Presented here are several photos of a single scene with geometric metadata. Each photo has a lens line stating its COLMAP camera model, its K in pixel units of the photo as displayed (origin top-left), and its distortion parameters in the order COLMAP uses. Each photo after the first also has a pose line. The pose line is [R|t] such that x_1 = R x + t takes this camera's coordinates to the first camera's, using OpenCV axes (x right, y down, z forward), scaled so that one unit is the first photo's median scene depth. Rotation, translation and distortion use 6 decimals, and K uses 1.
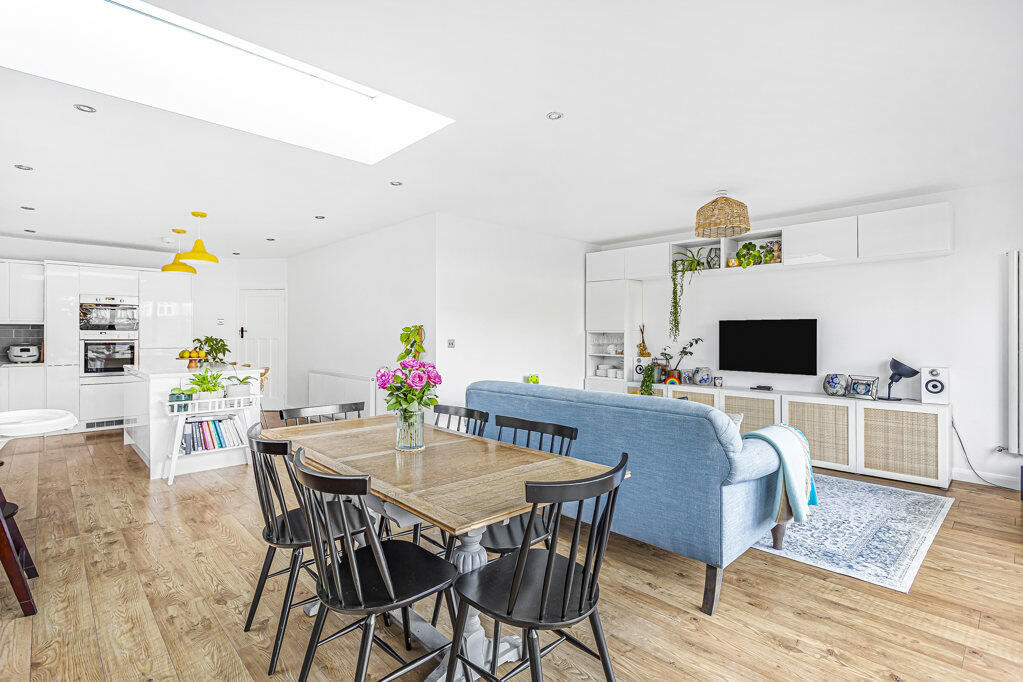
lens RADIAL K [[491.0, 0, 516.2], [0, 491.0, 335.0], [0, 0, 1]] dist [0.005039, 0.000329]
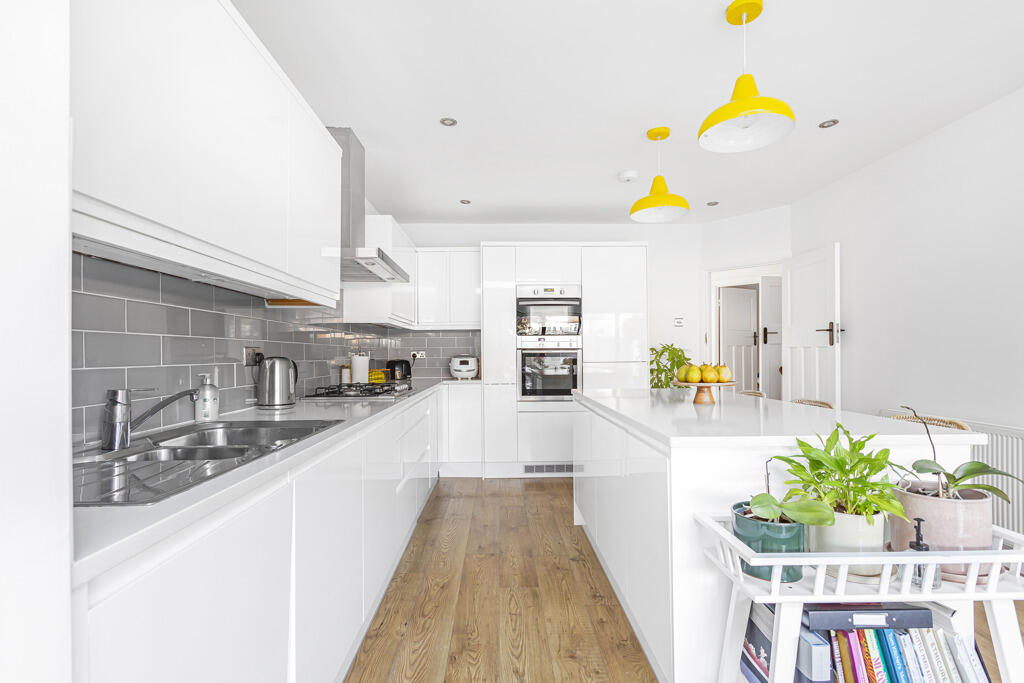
lens RADIAL K [[491.5, 0, 511.8], [0, 491.5, 347.8], [0, 0, 1]] dist [0.005039, 0.000329]
pose [[0.738304, -0.013146, -0.674339, -0.415037], [0.007664, 0.999909, -0.011102, 0.016068], [0.674424, 0.003028, 0.738338, 0.474287]]
